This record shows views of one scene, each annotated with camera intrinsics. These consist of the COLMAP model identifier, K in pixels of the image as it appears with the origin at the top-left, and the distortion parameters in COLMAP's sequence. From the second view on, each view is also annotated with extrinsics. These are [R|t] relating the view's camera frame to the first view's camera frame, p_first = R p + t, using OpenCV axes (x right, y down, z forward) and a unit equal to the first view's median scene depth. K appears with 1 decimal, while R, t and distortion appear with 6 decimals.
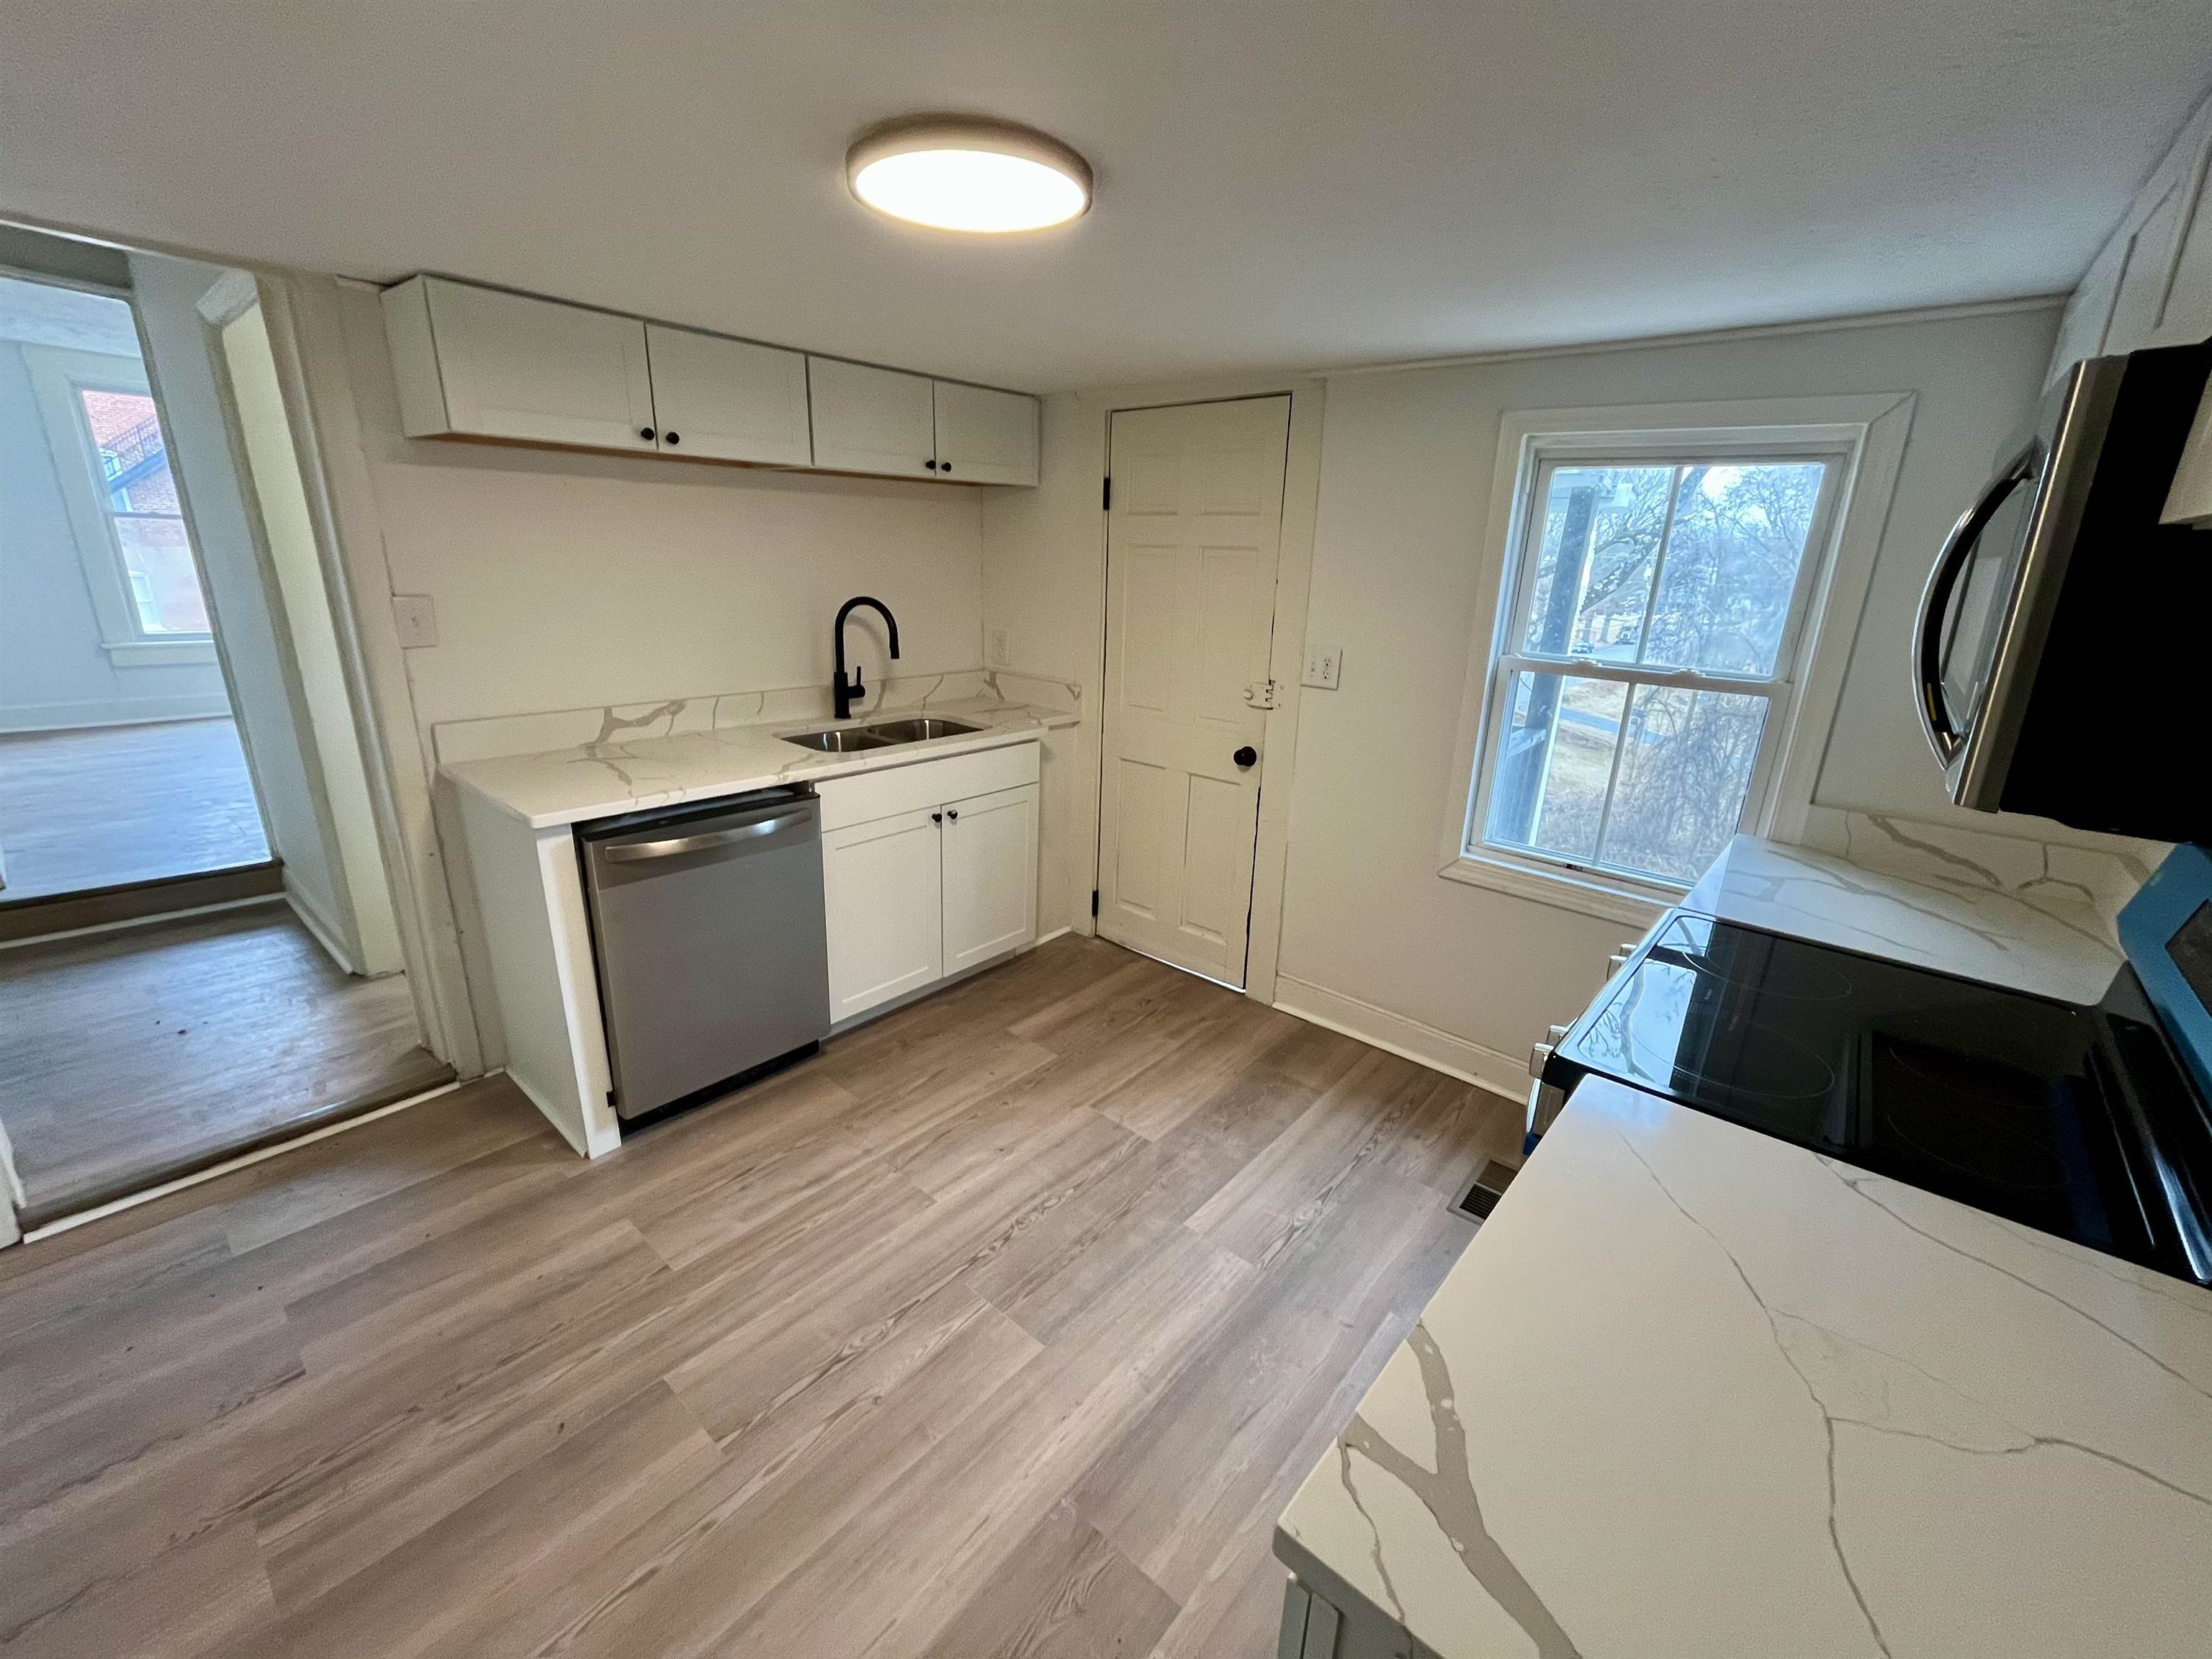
lens RADIAL K [[900.0, 0, 1102.4], [0, 900.0, 827.9], [0, 0, 1]] dist [-0.003297, -0.000221]
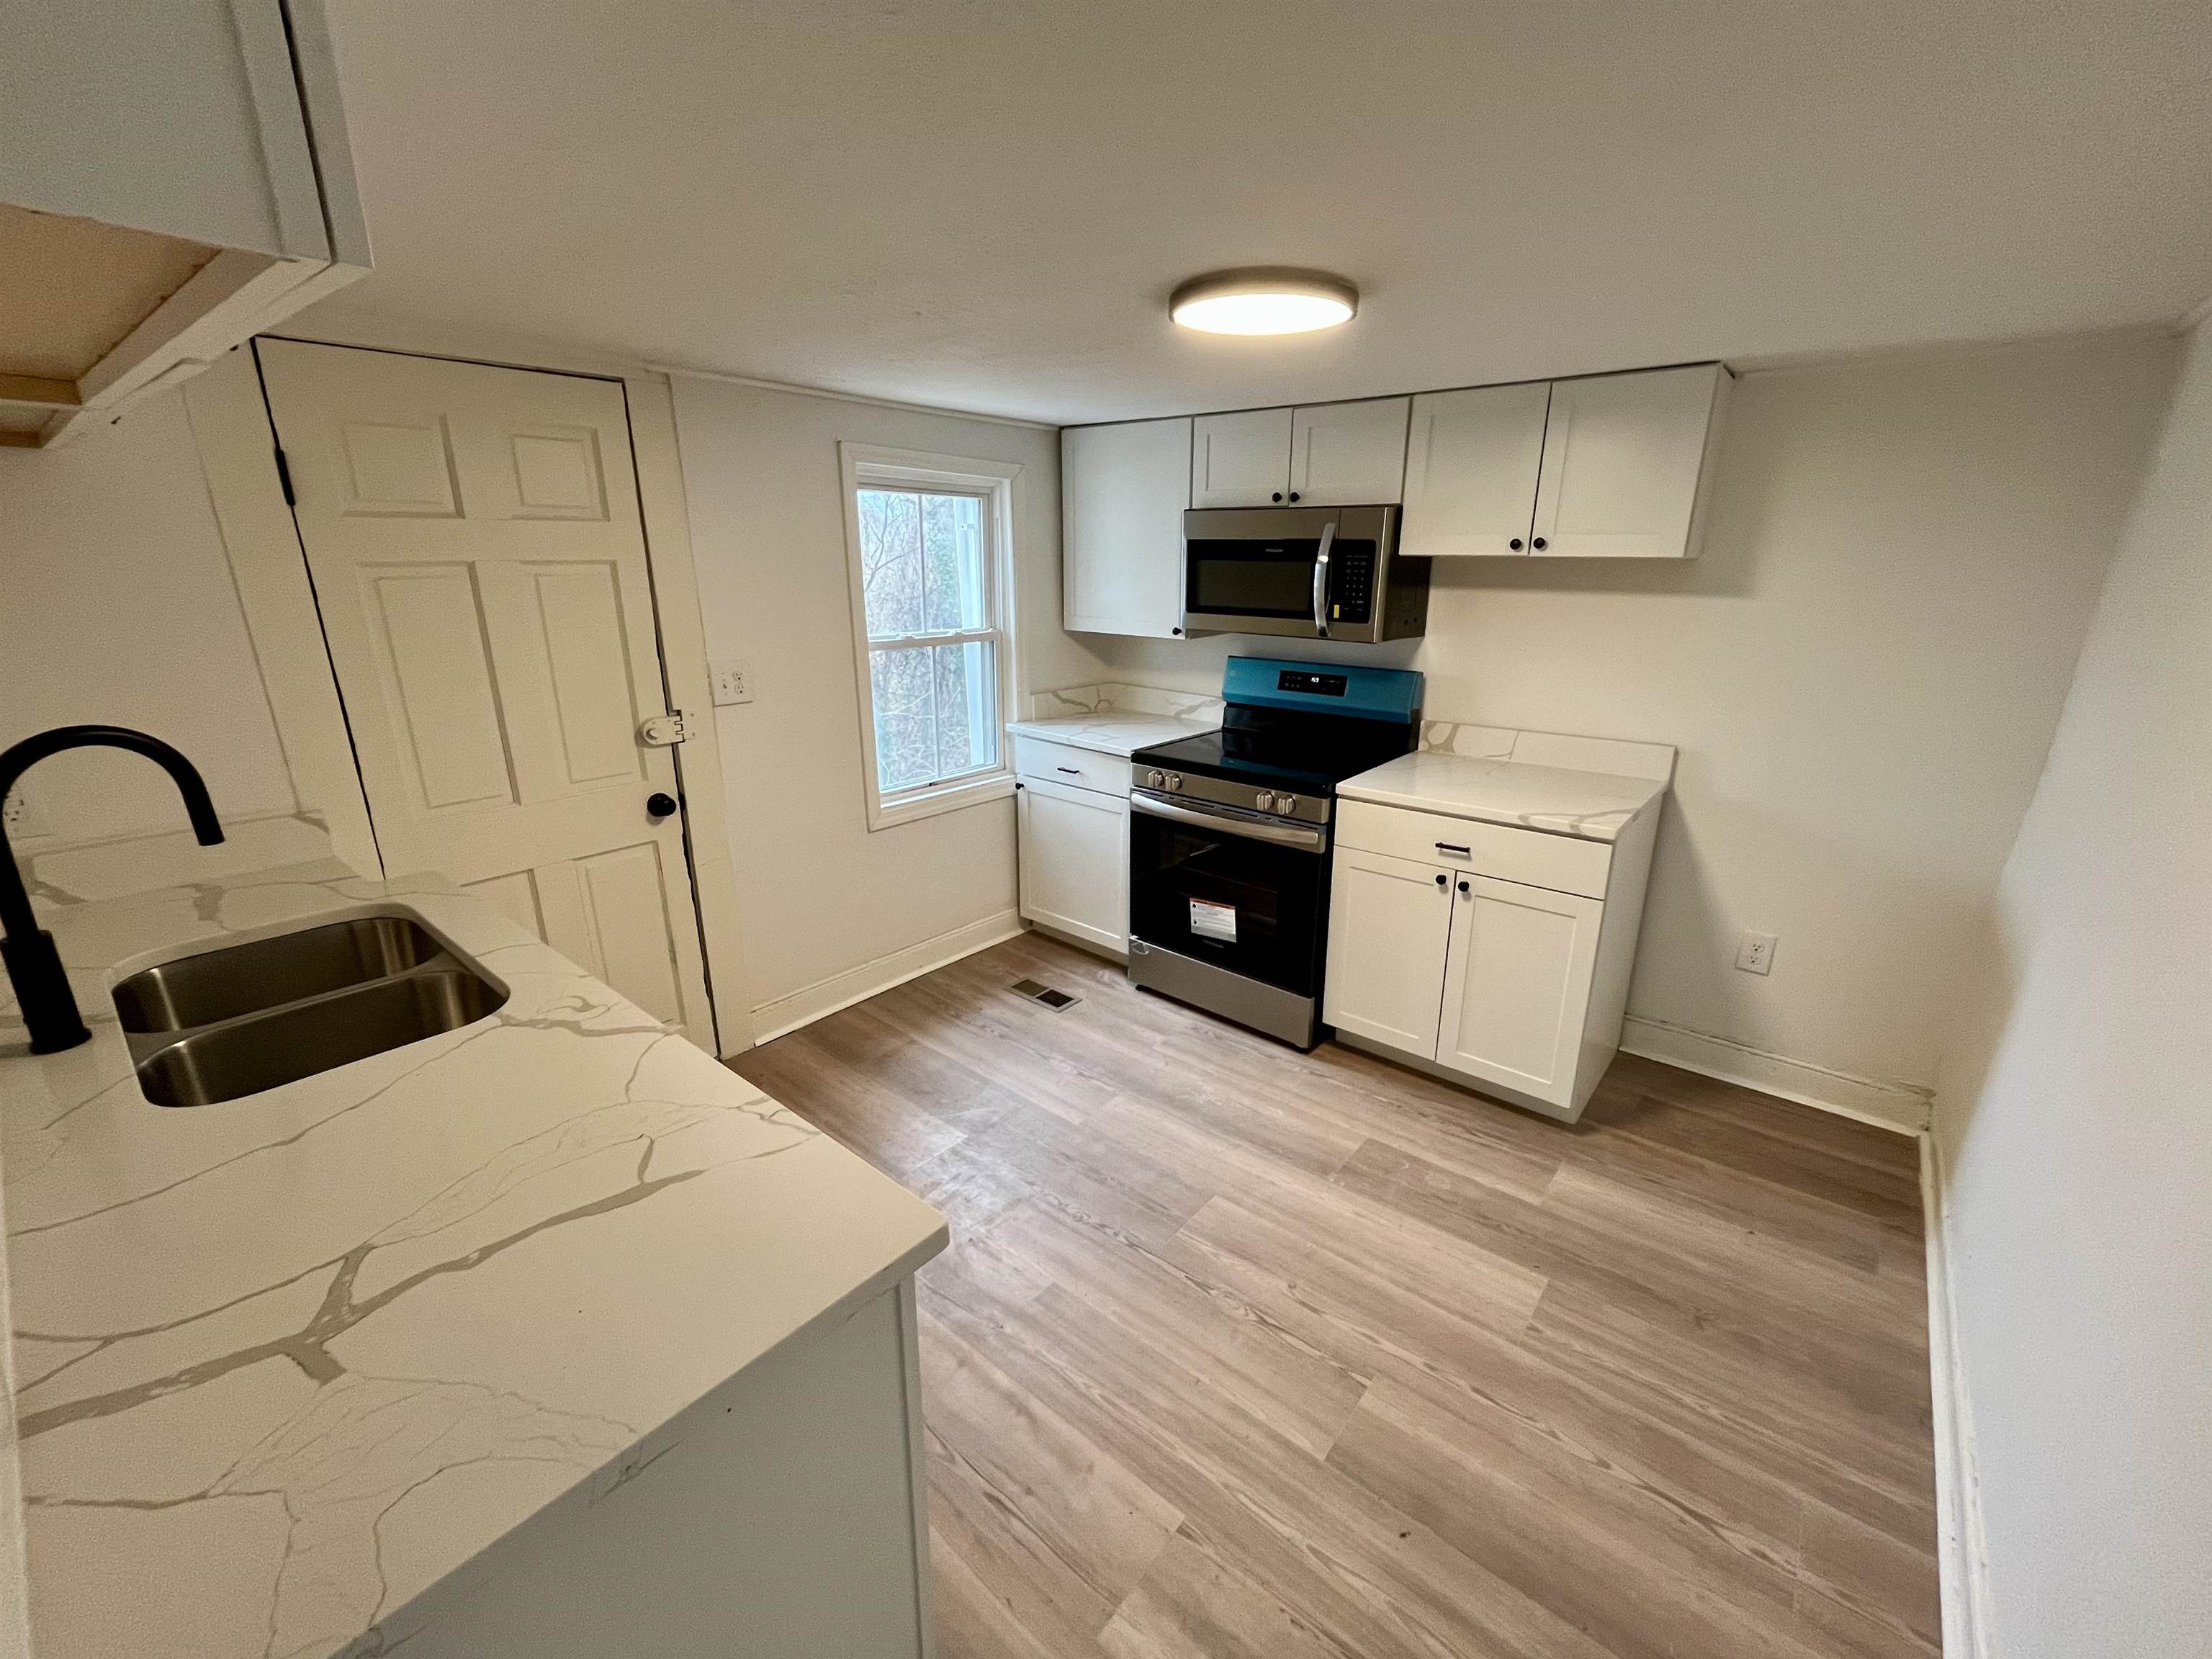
lens RADIAL K [[900.0, 0, 1102.4], [0, 900.0, 827.9], [0, 0, 1]] dist [-0.003297, -0.000221]
pose [[-0.014827, -0.326032, 0.945242, -1.053818], [0.287539, 0.904024, 0.316326, -0.335381], [-0.957654, 0.276484, 0.080343, 0.863166]]
